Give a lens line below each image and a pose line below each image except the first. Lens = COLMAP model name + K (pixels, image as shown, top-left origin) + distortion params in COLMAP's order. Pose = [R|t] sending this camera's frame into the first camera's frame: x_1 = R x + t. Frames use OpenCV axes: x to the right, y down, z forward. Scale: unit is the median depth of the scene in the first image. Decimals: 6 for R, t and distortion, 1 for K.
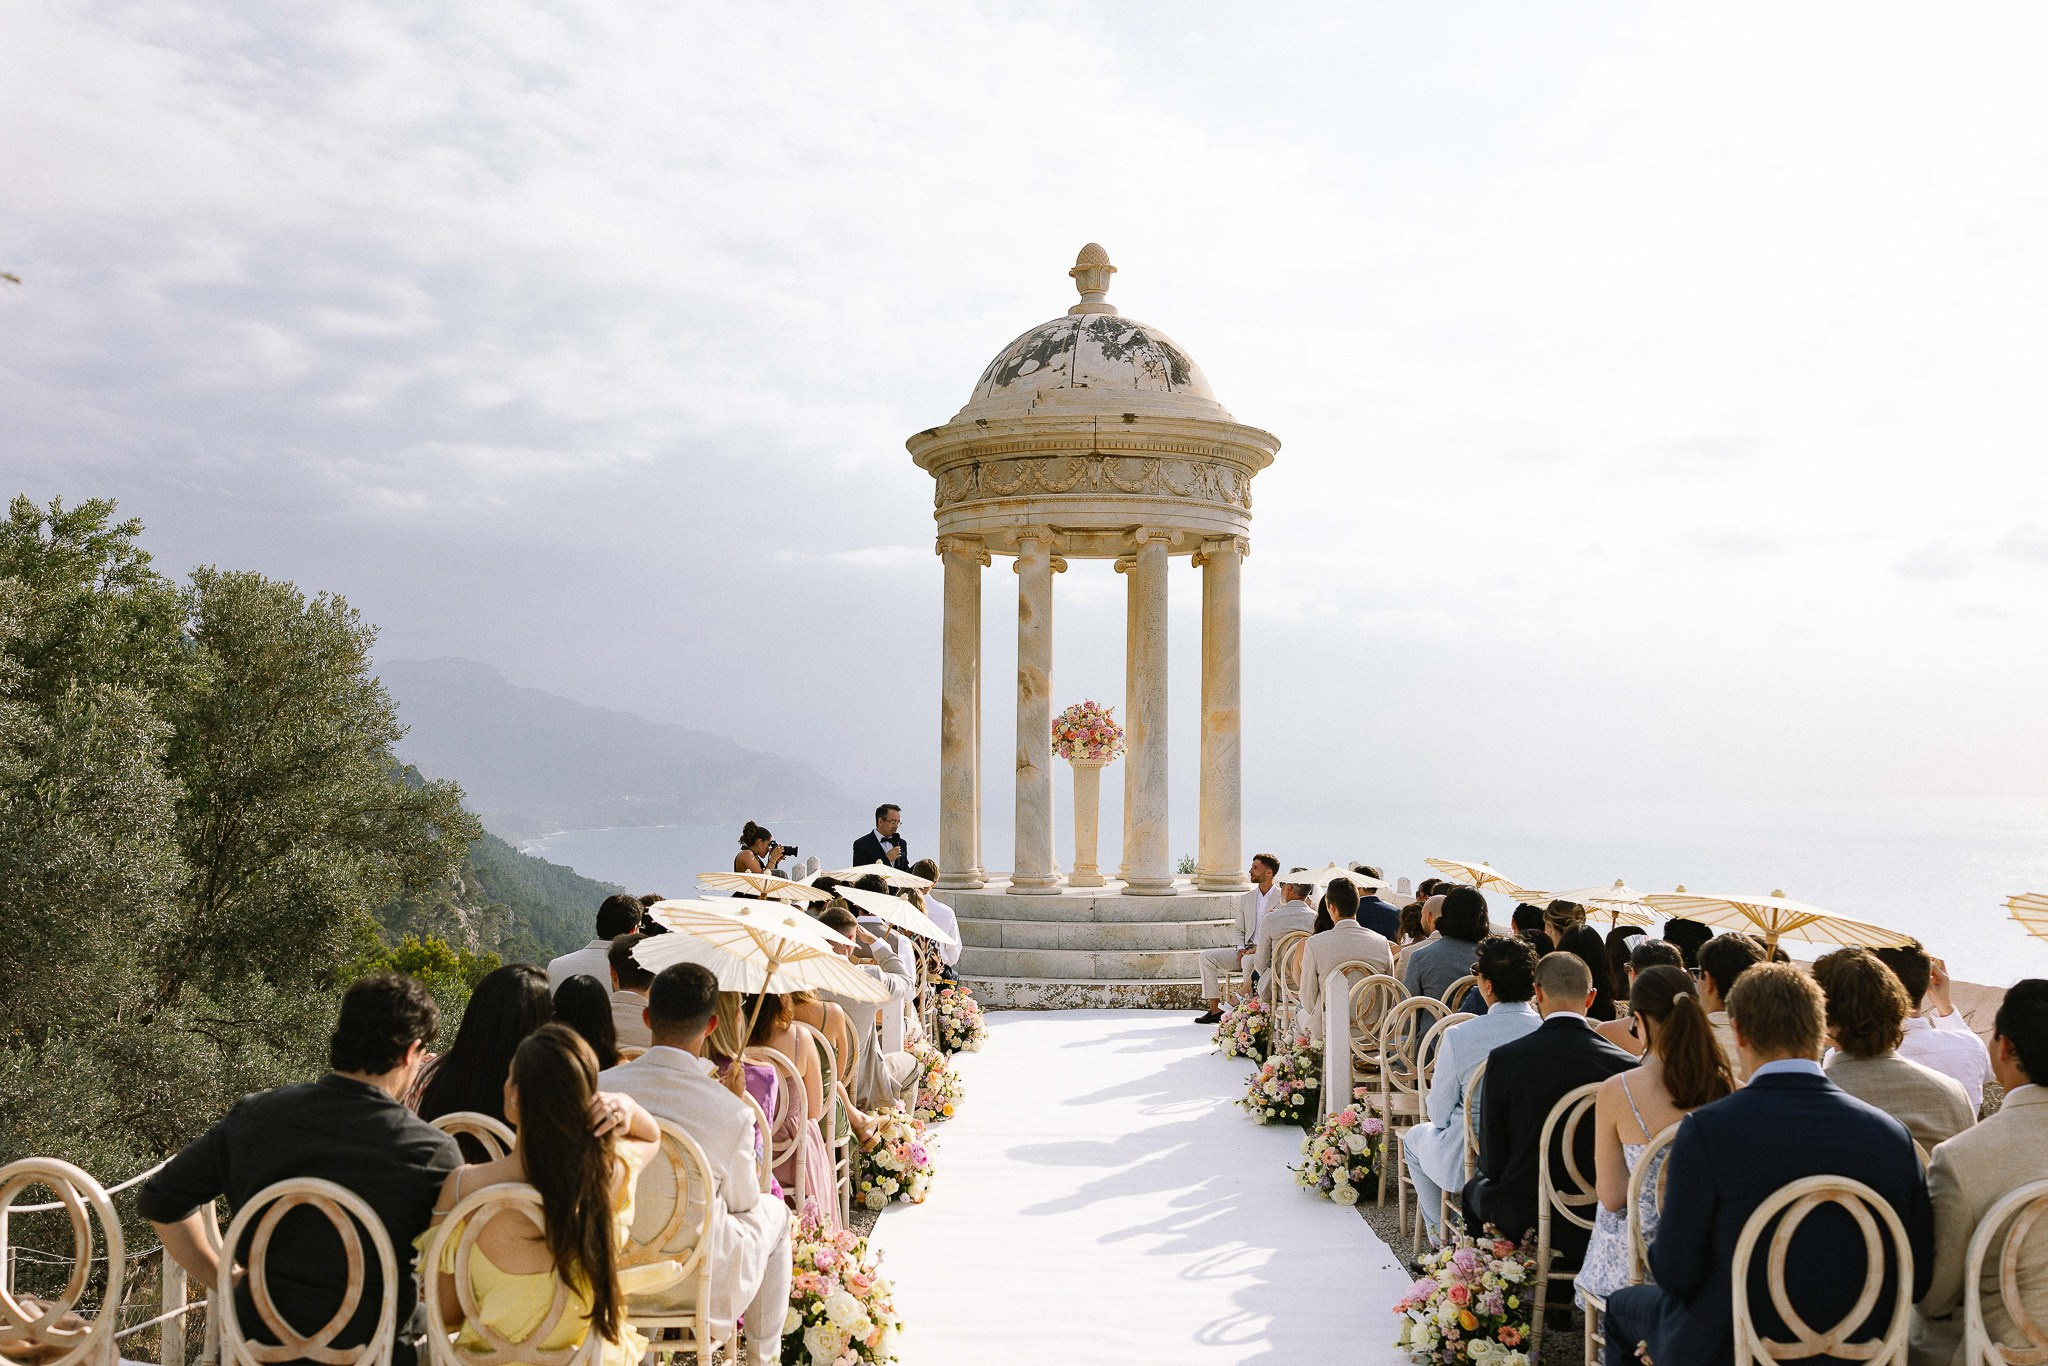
lens RADIAL K [[1925.8, 0, 994.6], [0, 1925.8, 685.5], [0, 0, 1]] dist [-0.008973, -0.002555]
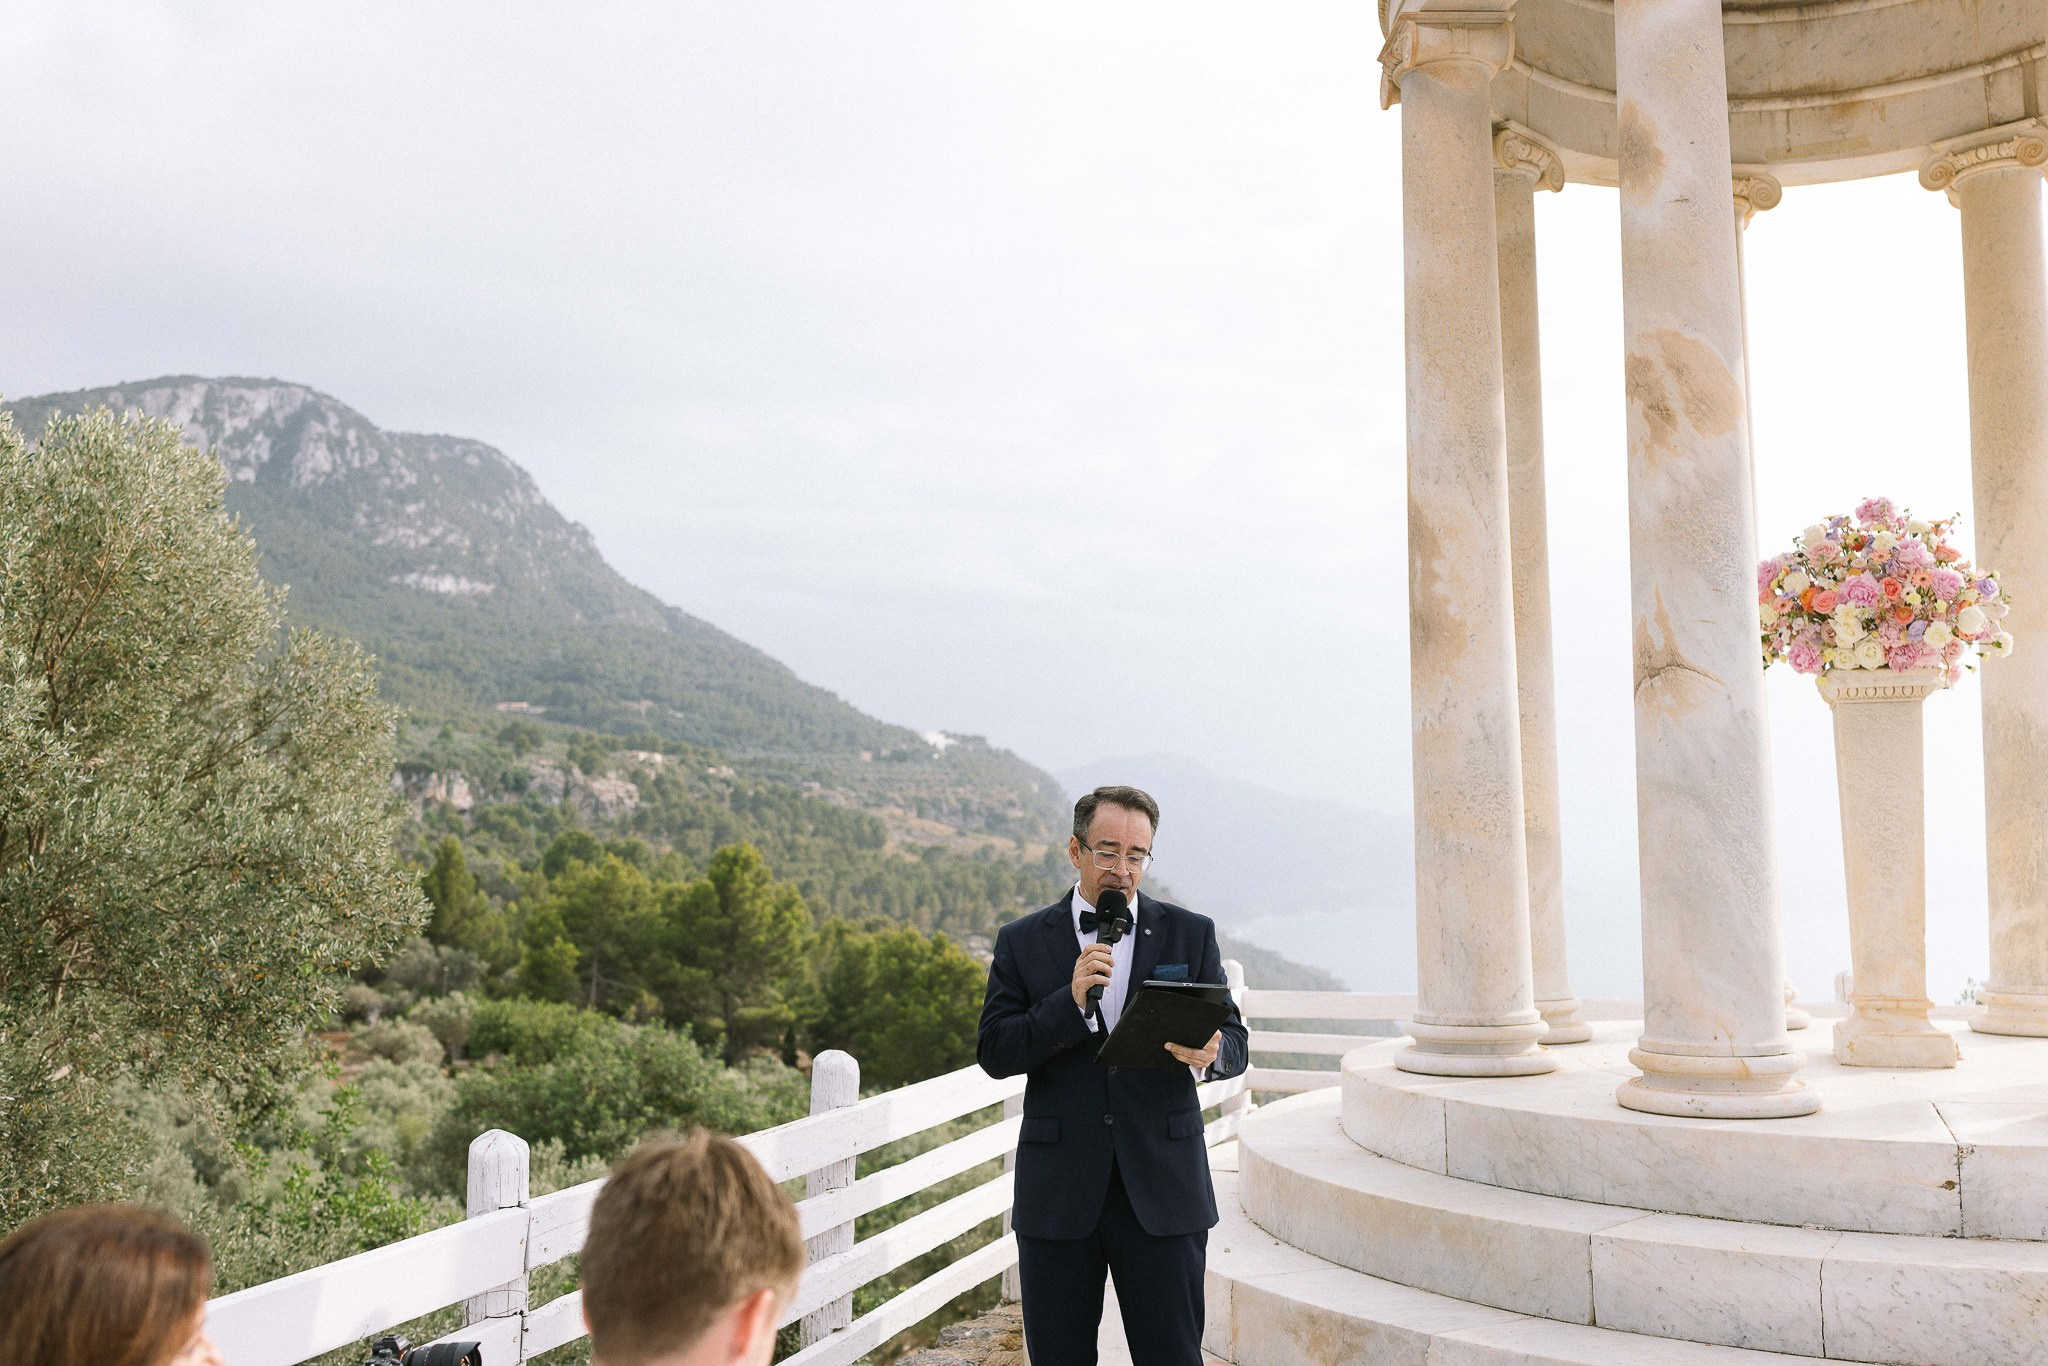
lens RADIAL K [[1905.9, 0, 1013.6], [0, 1905.9, 703.3], [0, 0, 1]] dist [0.010846, -0.018339]
pose [[0.940829, -0.044488, -0.335949, 0.019745], [0.033060, 0.998666, -0.039663, 0.054373], [0.337265, 0.026209, 0.941045, 0.682982]]
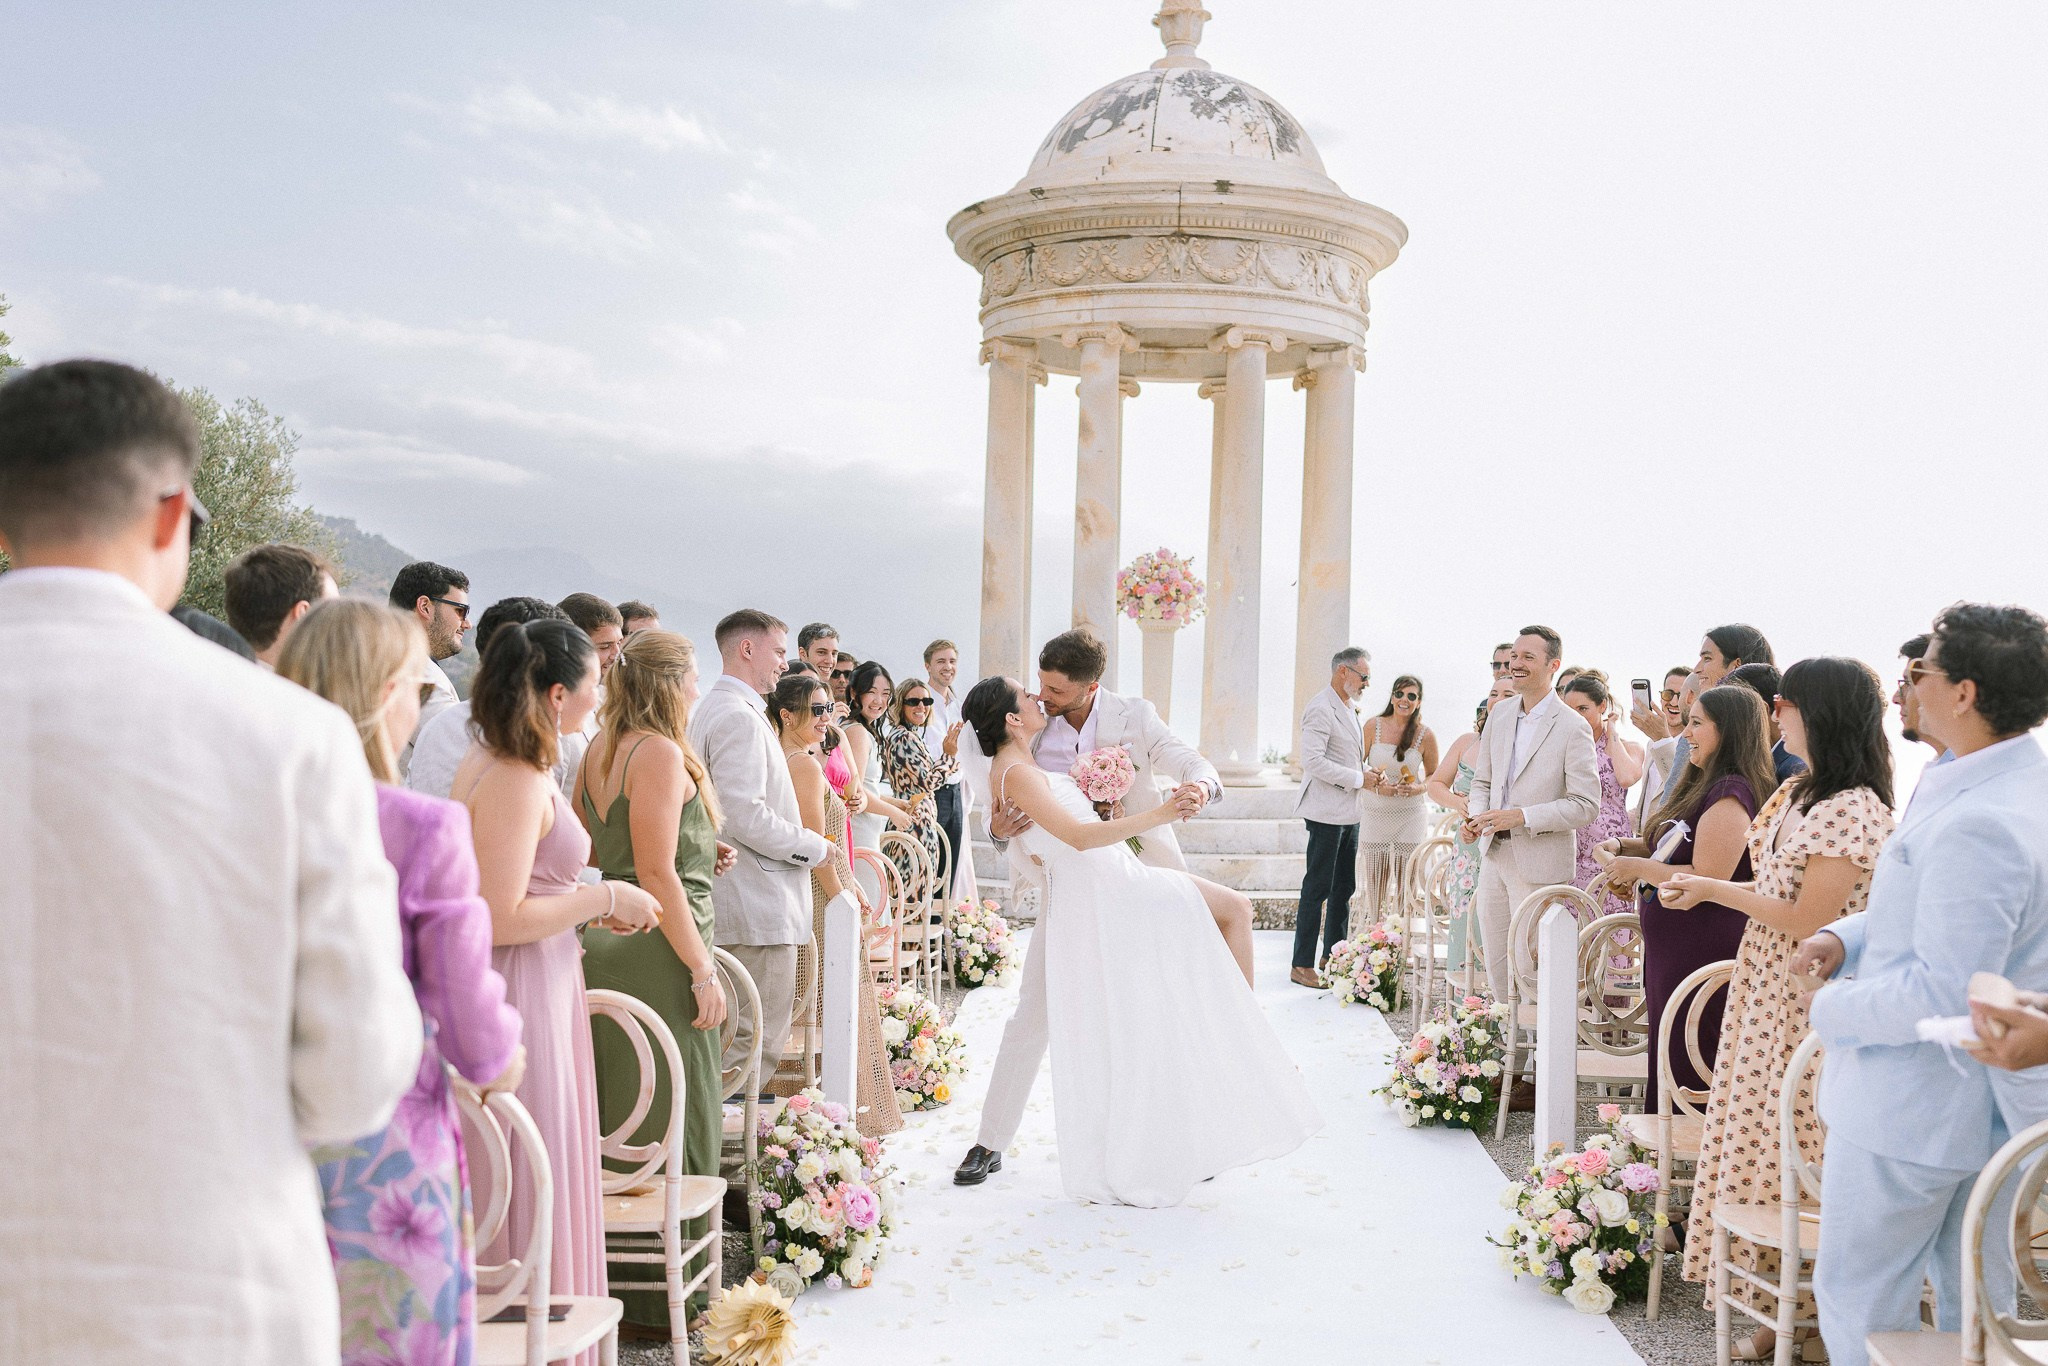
lens RADIAL K [[1891.9, 0, 1024.0], [0, 1891.9, 683.0], [0, 0, 1]] dist [0.002824, -0.001108]
pose [[0.999534, 0.021363, -0.021820, 0.009100], [-0.020183, 0.998394, 0.052934, 0.024890], [0.022916, -0.052469, 0.998360, 0.203485]]
